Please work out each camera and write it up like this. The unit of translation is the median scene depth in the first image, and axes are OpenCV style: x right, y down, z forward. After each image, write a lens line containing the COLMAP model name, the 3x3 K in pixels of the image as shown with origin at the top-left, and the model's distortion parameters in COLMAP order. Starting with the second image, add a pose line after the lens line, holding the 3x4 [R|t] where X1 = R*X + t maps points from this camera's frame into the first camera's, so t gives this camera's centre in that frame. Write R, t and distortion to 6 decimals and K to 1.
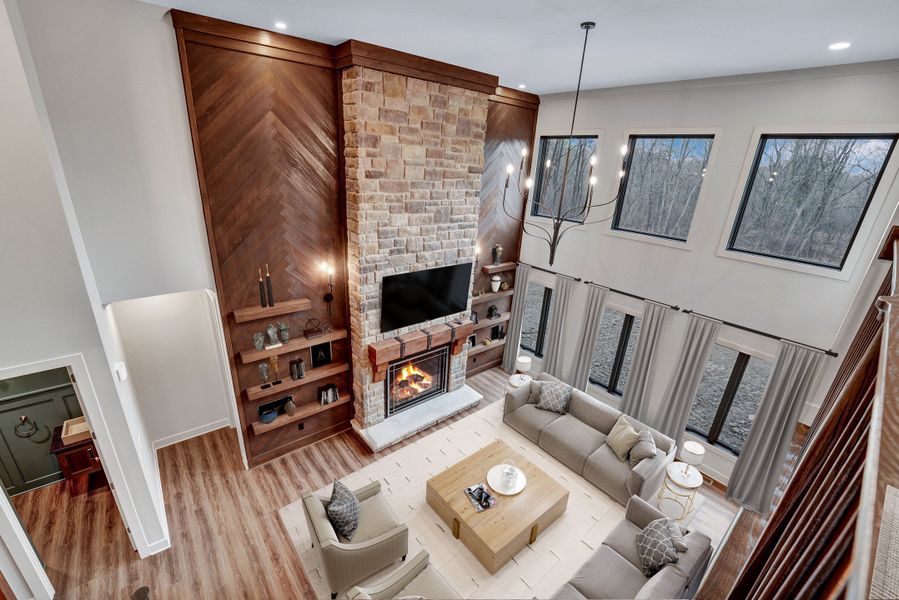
lens RADIAL K [[367.4, 0, 453.0], [0, 367.4, 306.5], [0, 0, 1]] dist [-0.019966, 0.000009]
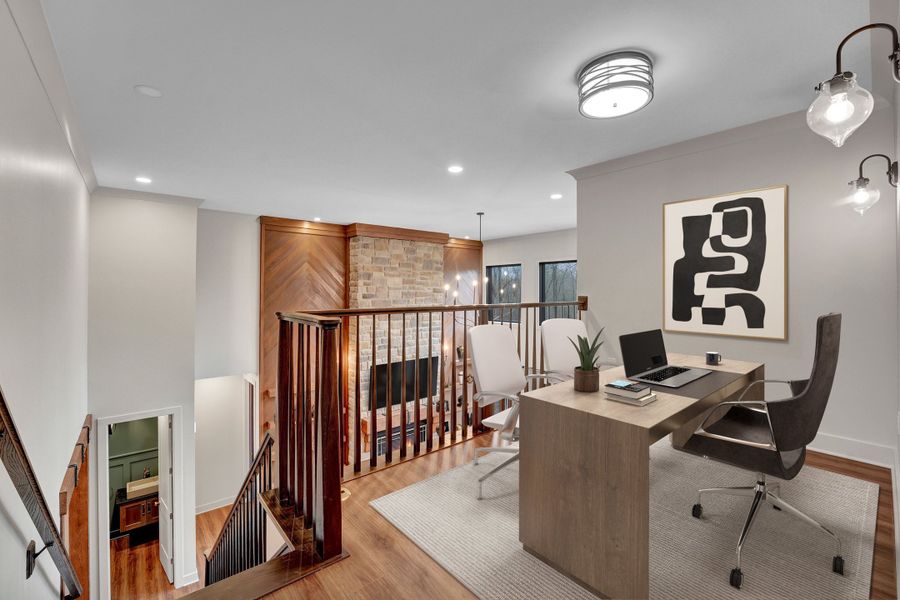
lens RADIAL K [[367.8, 0, 451.5], [0, 367.8, 293.1], [0, 0, 1]] dist [-0.019966, 0.000009]
pose [[0.998144, -0.056567, 0.022556, 0.103589], [0.060895, 0.931140, -0.359542, 0.212463], [-0.000664, 0.360248, 0.932856, -0.462498]]
